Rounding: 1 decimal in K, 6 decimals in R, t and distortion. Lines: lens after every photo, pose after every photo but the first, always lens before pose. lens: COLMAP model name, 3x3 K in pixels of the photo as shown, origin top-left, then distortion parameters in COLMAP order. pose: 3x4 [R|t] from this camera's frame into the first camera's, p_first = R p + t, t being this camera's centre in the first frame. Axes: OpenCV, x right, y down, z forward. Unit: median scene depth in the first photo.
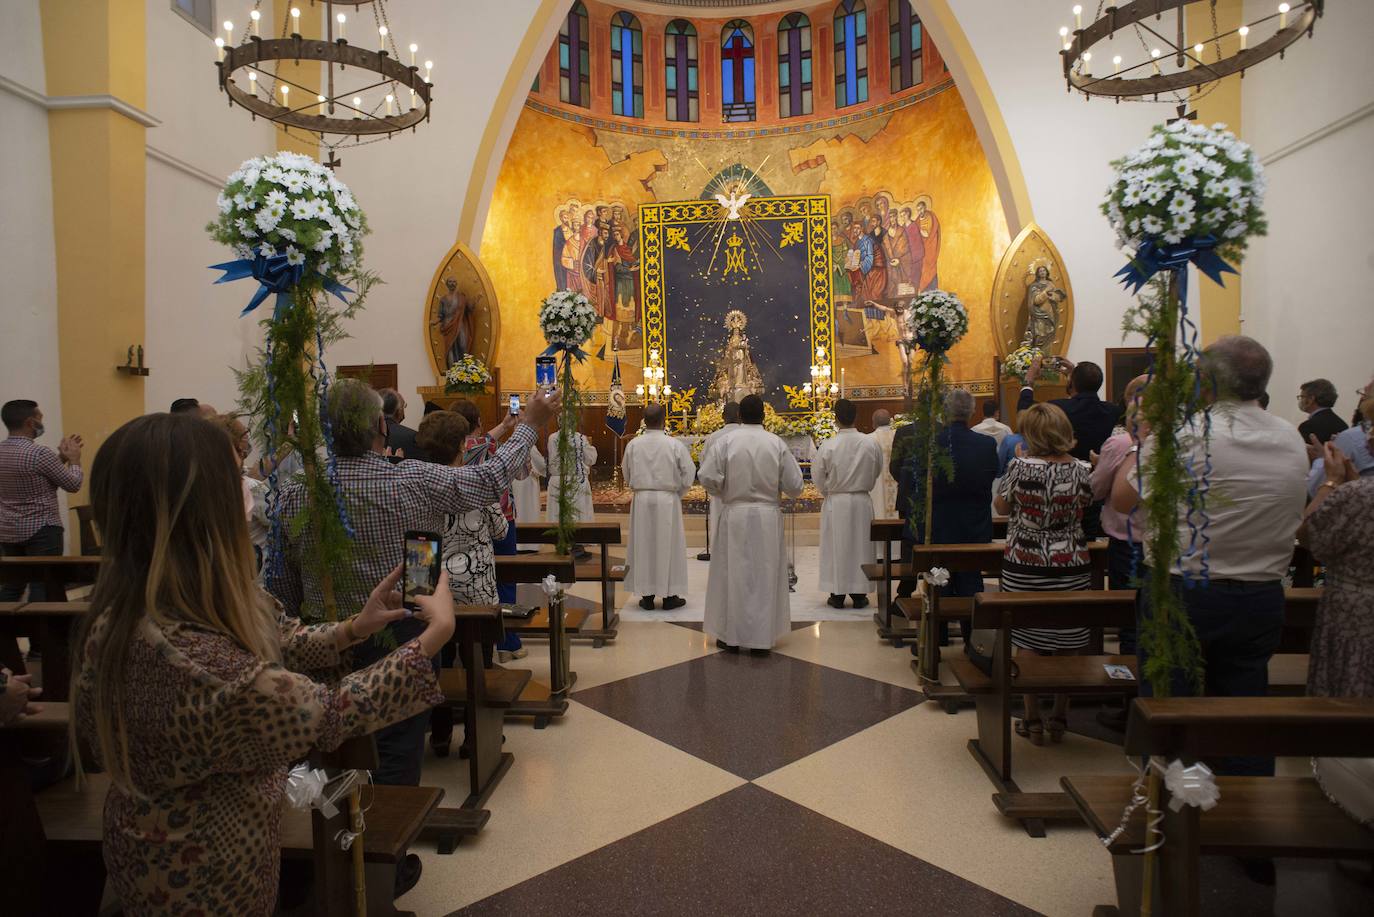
lens RADIAL K [[783.9, 0, 683.6], [0, 783.9, 450.3], [0, 0, 1]] dist [-0.102371, 0.072764]
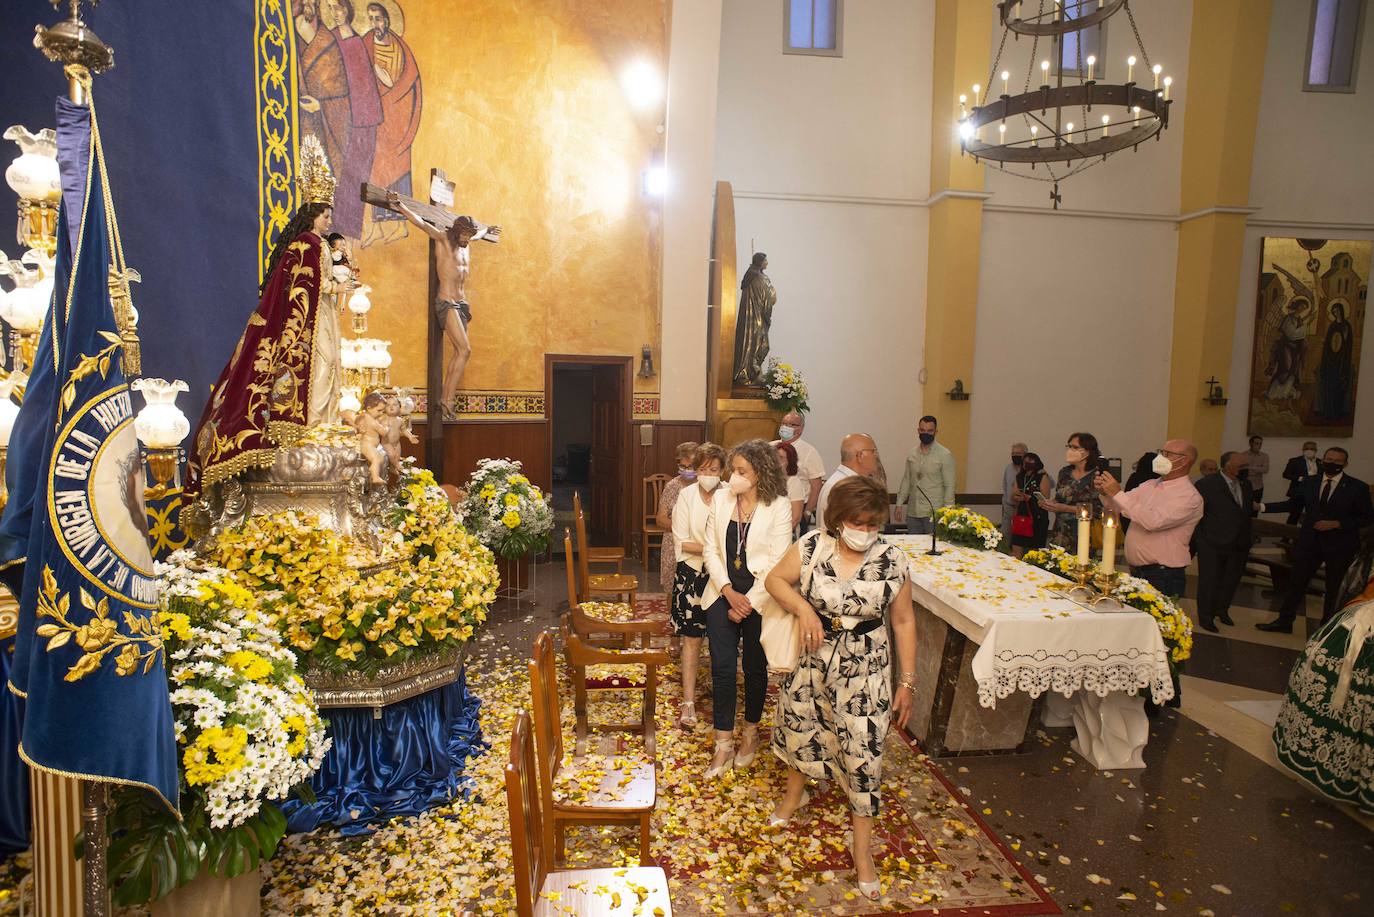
lens RADIAL K [[785.2, 0, 682.8], [0, 785.2, 451.8], [0, 0, 1]] dist [-0.101235, 0.070121]
pose [[-0.170673, -0.061355, 0.983416, -0.193249], [0.020363, 0.997627, 0.065775, -0.073969], [-0.985117, 0.031252, -0.169018, 0.881126]]
